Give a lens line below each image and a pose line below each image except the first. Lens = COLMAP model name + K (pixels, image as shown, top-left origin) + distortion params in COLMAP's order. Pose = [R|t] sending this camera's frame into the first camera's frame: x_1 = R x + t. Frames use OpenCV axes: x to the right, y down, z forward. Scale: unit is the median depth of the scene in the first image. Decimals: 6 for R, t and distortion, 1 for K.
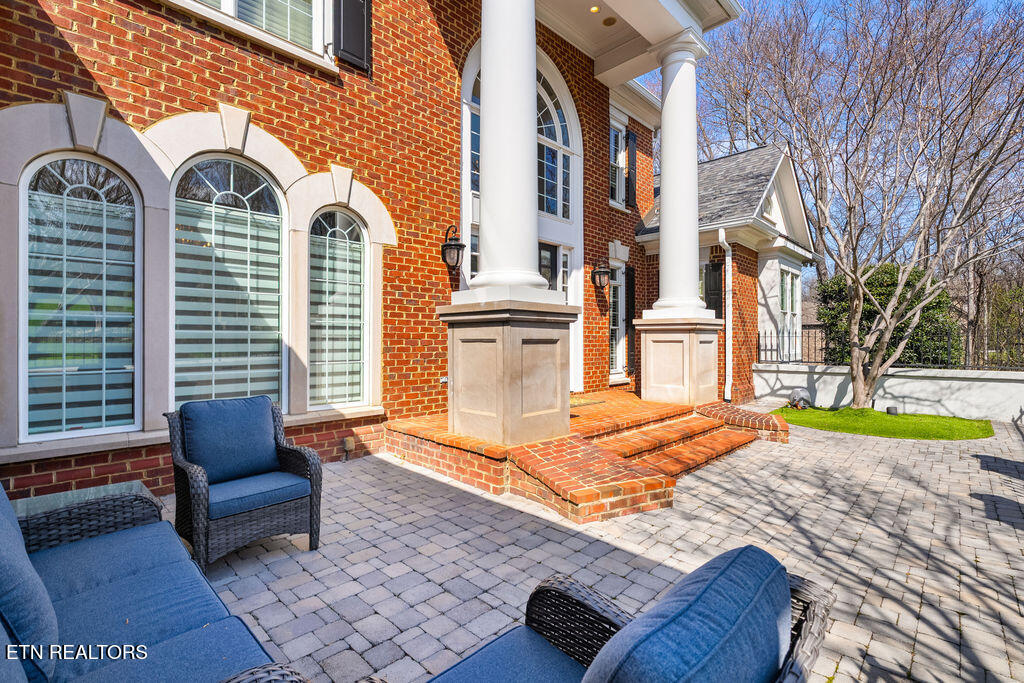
lens RADIAL K [[464.9, 0, 506.9], [0, 464.9, 343.0], [0, 0, 1]] dist [-0.002602, -0.000060]
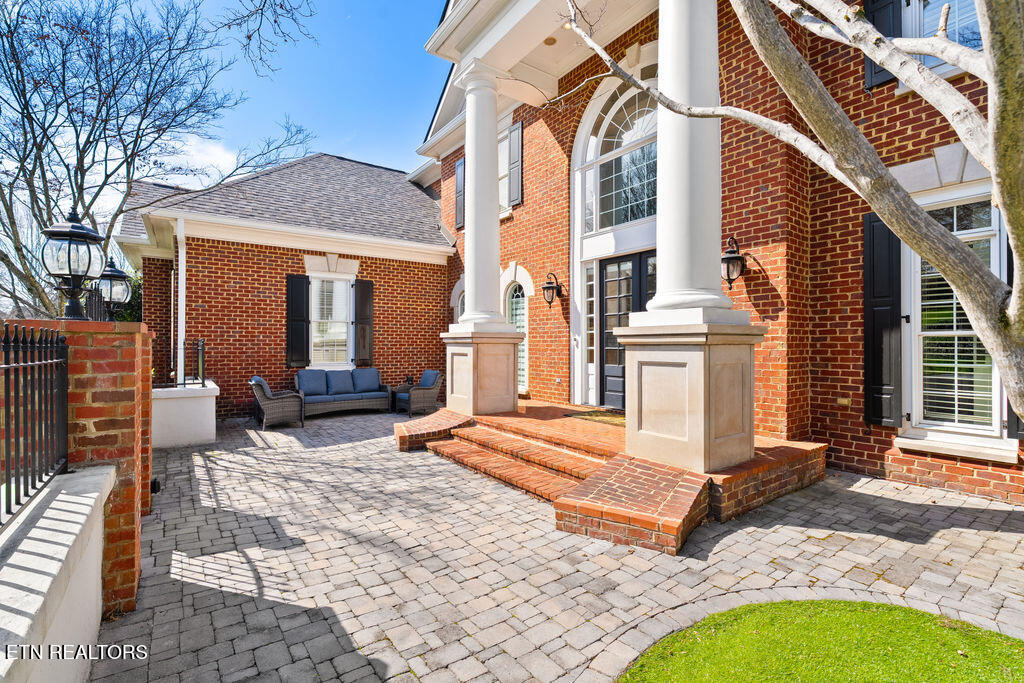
lens RADIAL K [[464.9, 0, 506.9], [0, 464.9, 343.0], [0, 0, 1]] dist [-0.002602, -0.000060]
pose [[-0.176436, -0.007865, -0.984281, 1.828839], [-0.004256, 0.999965, -0.007228, -0.033627], [0.984303, 0.002914, -0.176463, 1.563966]]
